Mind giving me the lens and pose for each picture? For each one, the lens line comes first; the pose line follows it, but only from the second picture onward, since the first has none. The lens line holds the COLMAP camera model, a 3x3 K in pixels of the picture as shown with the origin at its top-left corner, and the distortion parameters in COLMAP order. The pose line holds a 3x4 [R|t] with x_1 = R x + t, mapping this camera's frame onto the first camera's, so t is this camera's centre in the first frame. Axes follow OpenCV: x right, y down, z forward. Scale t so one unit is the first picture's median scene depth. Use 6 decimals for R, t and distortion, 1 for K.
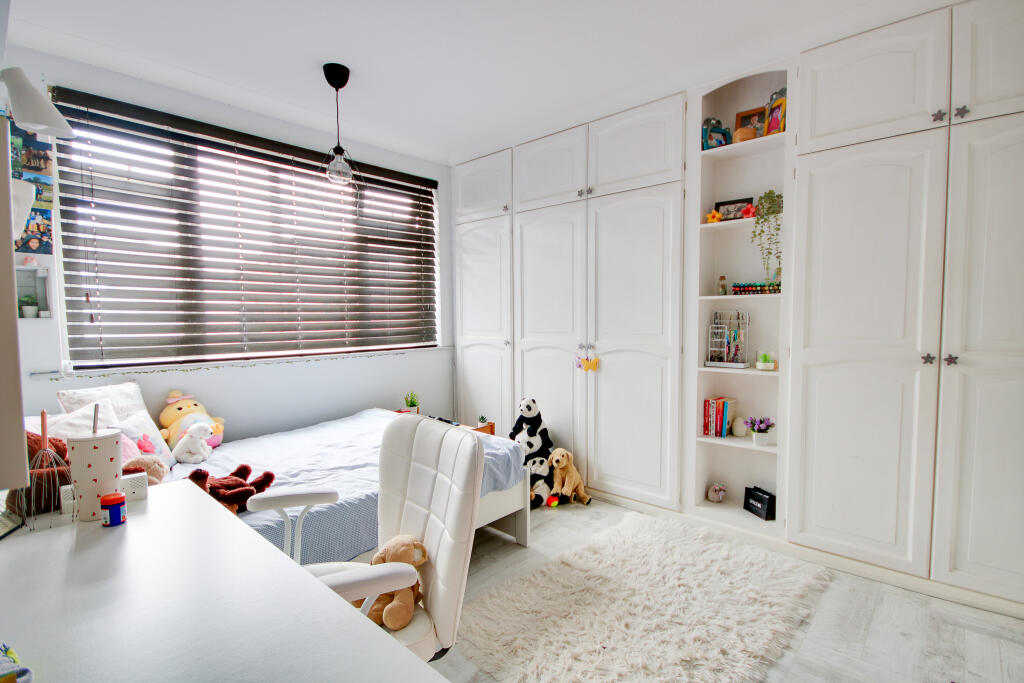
lens RADIAL K [[482.8, 0, 516.1], [0, 482.8, 345.9], [0, 0, 1]] dist [-0.002757, -0.004149]
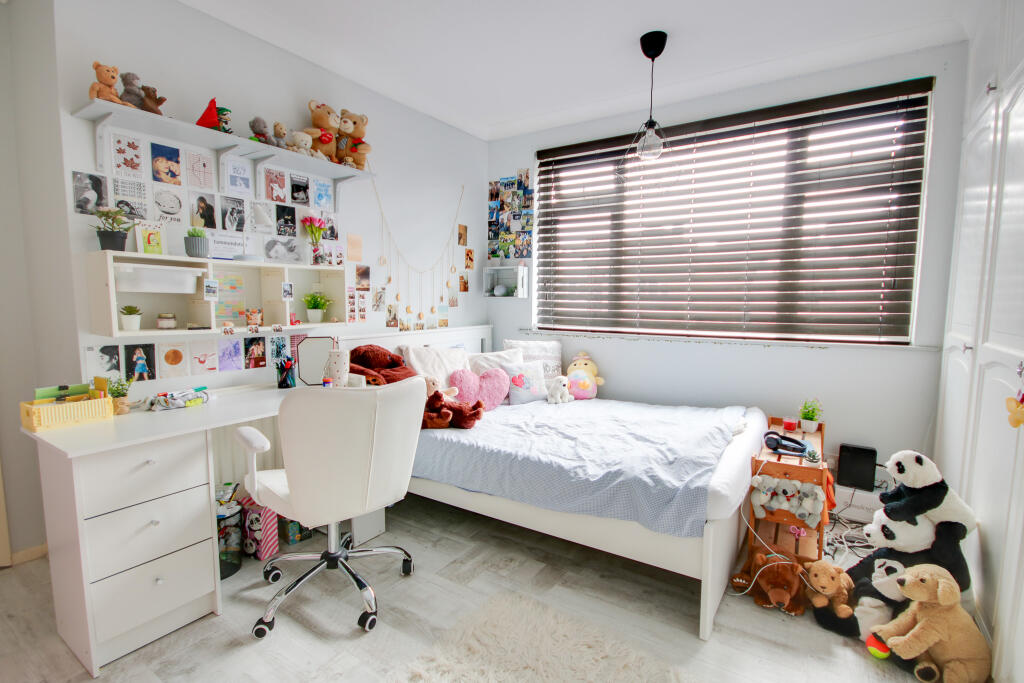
lens RADIAL K [[482.8, 0, 516.1], [0, 482.8, 345.9], [0, 0, 1]] dist [-0.002757, -0.004149]
pose [[0.161990, 0.099161, -0.981798, 0.538286], [-0.064787, 0.993860, 0.089690, -0.029786], [0.984663, 0.049079, 0.167419, 0.555052]]
